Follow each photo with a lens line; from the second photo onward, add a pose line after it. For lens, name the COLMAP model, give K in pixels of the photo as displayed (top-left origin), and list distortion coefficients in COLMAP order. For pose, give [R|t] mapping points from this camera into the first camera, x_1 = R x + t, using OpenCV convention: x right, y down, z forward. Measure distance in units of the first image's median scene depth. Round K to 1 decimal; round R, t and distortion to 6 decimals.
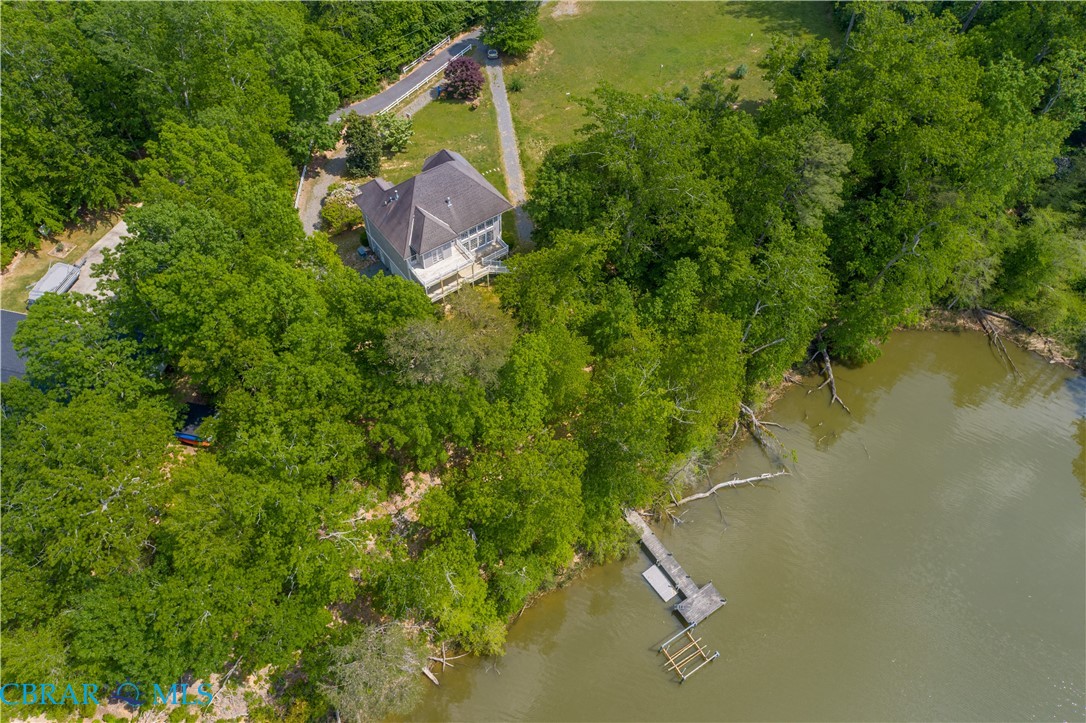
lens RADIAL K [[736.9, 0, 543.0], [0, 736.9, 361.5], [0, 0, 1]] dist [0.028744, -0.001640]
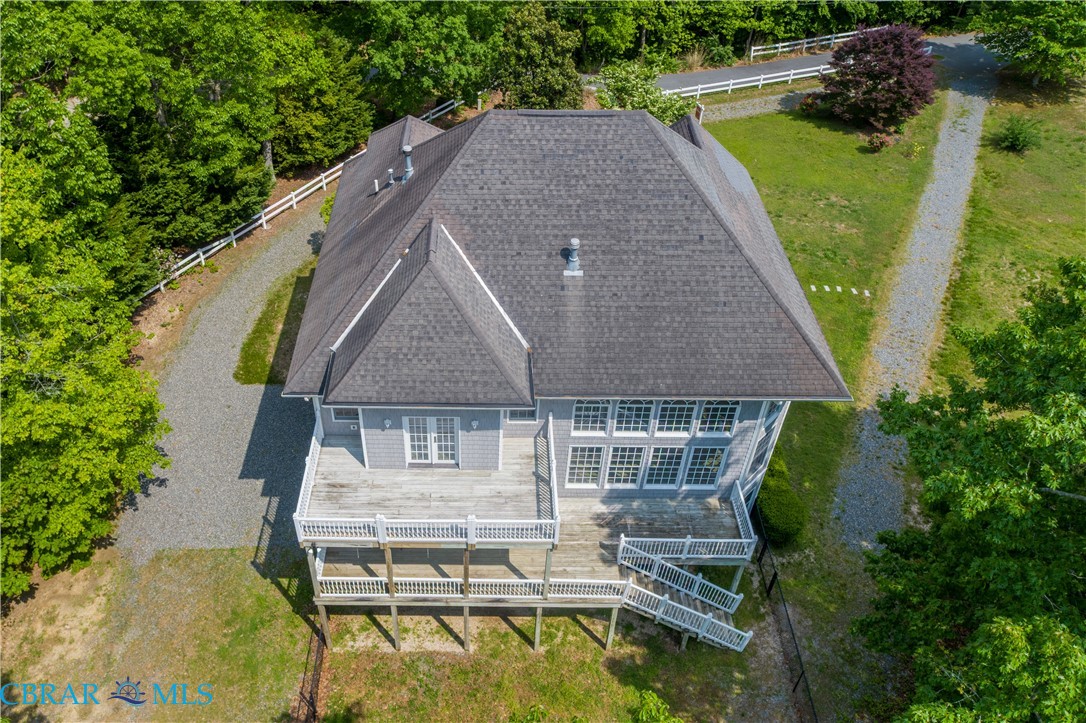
lens RADIAL K [[872.1, 0, 466.9], [0, 872.1, 333.1], [0, 0, 1]] dist [0.048974, 0.001492]
pose [[0.803682, 0.372737, -0.463857, -0.016241], [-0.467837, 0.877501, -0.105454, -0.136539], [0.367729, 0.301761, 0.879611, 0.682731]]
